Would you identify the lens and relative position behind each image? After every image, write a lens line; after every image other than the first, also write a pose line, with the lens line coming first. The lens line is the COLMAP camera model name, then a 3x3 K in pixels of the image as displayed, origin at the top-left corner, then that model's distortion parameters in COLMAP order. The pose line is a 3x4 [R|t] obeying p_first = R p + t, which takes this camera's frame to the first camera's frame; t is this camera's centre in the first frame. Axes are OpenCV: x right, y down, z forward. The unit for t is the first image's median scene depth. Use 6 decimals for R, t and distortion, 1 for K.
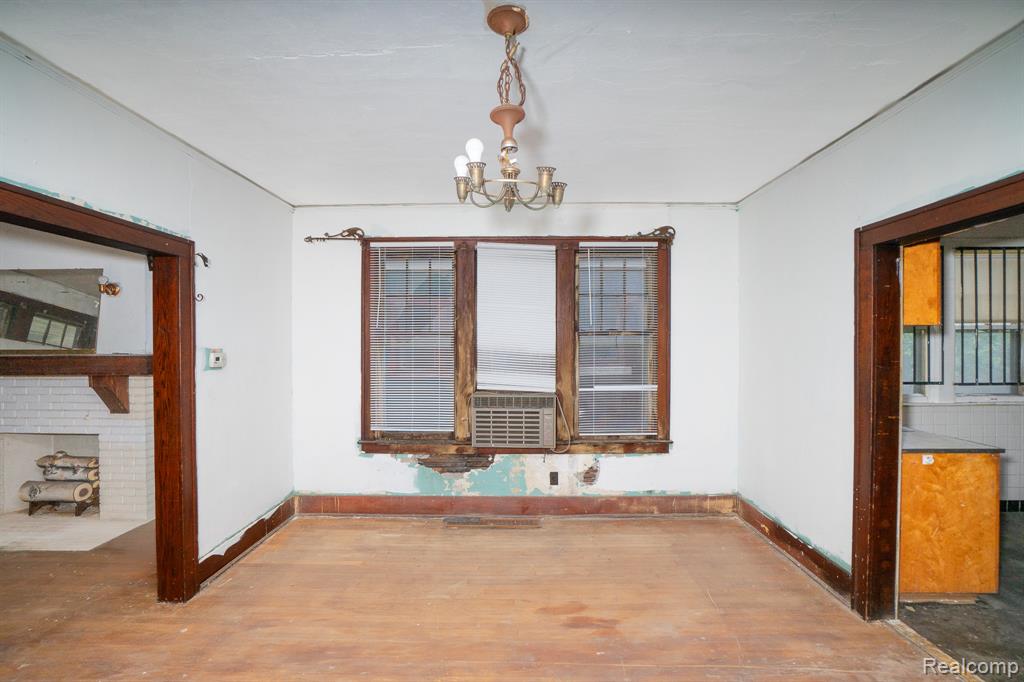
lens RADIAL K [[466.9, 0, 513.4], [0, 466.9, 342.8], [0, 0, 1]] dist [-0.002446, 0.000026]
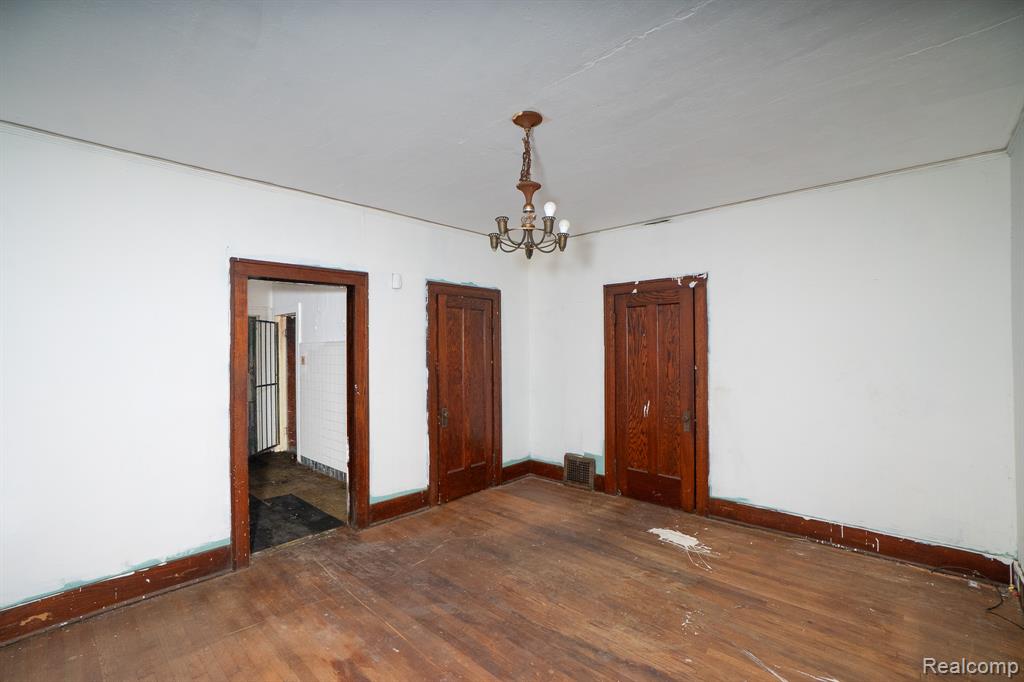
lens RADIAL K [[466.9, 0, 513.4], [0, 466.9, 342.8], [0, 0, 1]] dist [-0.002446, 0.000026]
pose [[-0.745679, 0.015599, 0.666123, -0.620018], [0.017333, 0.999842, -0.004012, -0.001695], [-0.666080, 0.008554, -0.745831, 1.397568]]
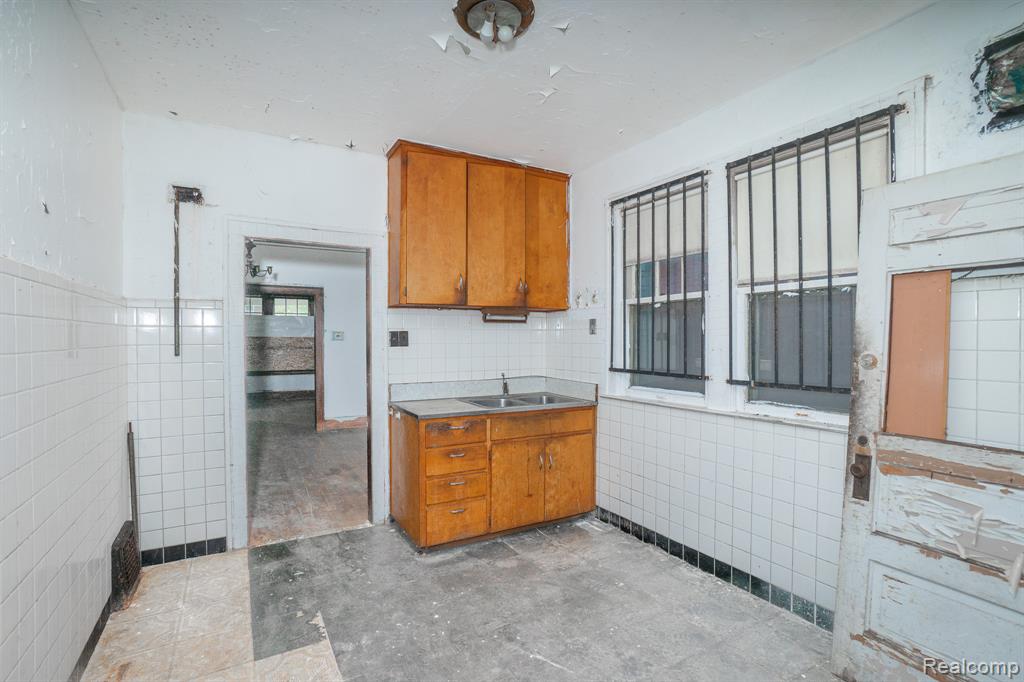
lens RADIAL K [[466.9, 0, 513.4], [0, 466.9, 342.8], [0, 0, 1]] dist [-0.002446, 0.000026]
pose [[0.539207, 0.017355, -0.841995, 2.078392], [-0.007654, 0.999847, 0.015707, 0.042168], [0.842139, -0.002025, 0.539257, 0.574436]]
